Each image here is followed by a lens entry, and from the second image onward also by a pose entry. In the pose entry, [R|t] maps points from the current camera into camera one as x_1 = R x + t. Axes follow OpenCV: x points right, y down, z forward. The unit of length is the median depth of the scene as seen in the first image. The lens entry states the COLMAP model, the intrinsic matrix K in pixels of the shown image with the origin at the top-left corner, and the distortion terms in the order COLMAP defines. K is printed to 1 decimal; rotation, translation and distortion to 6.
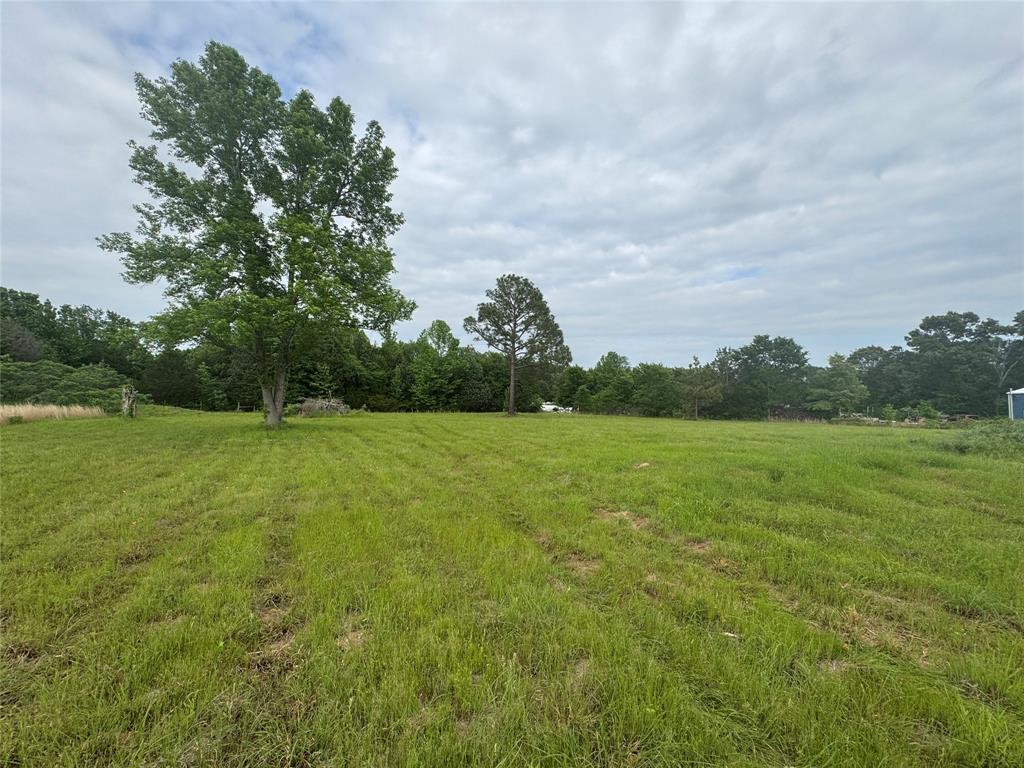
lens RADIAL K [[408.3, 0, 512.0], [0, 408.3, 384.0], [0, 0, 1]] dist [0.000356, 0.000040]
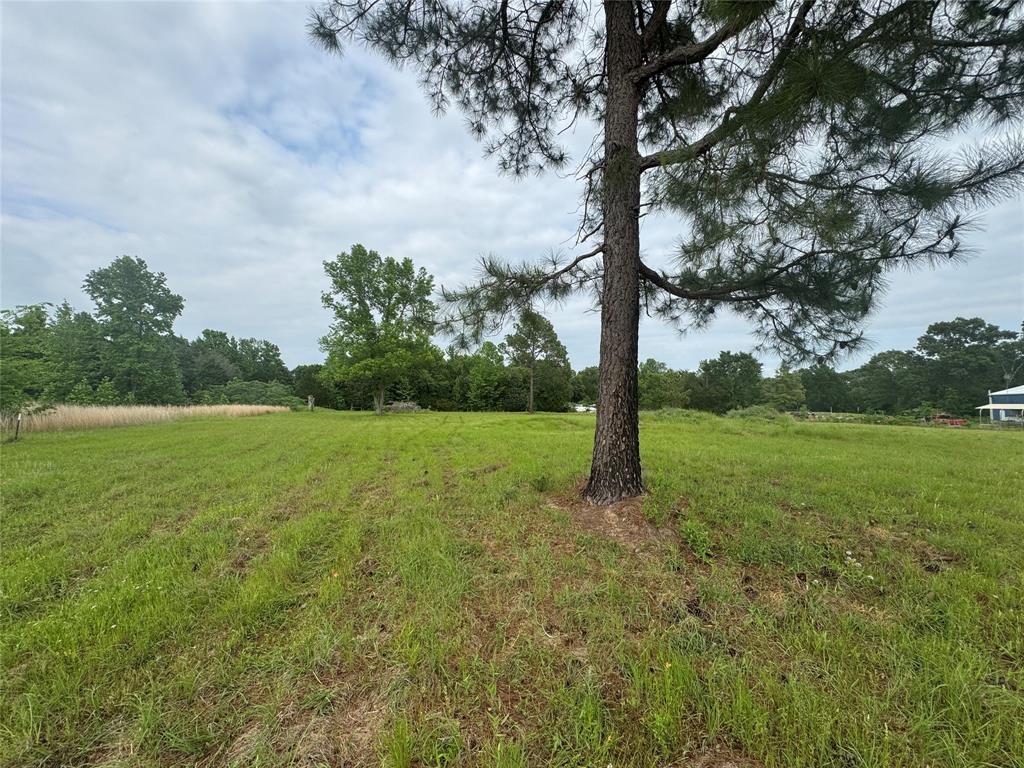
lens RADIAL K [[408.3, 0, 512.0], [0, 408.3, 384.0], [0, 0, 1]] dist [0.000356, 0.000040]
pose [[0.982356, -0.011651, -0.186657, 0.158482], [0.010455, 0.999918, -0.007394, -0.011148], [0.186728, 0.005312, 0.982397, -0.307359]]
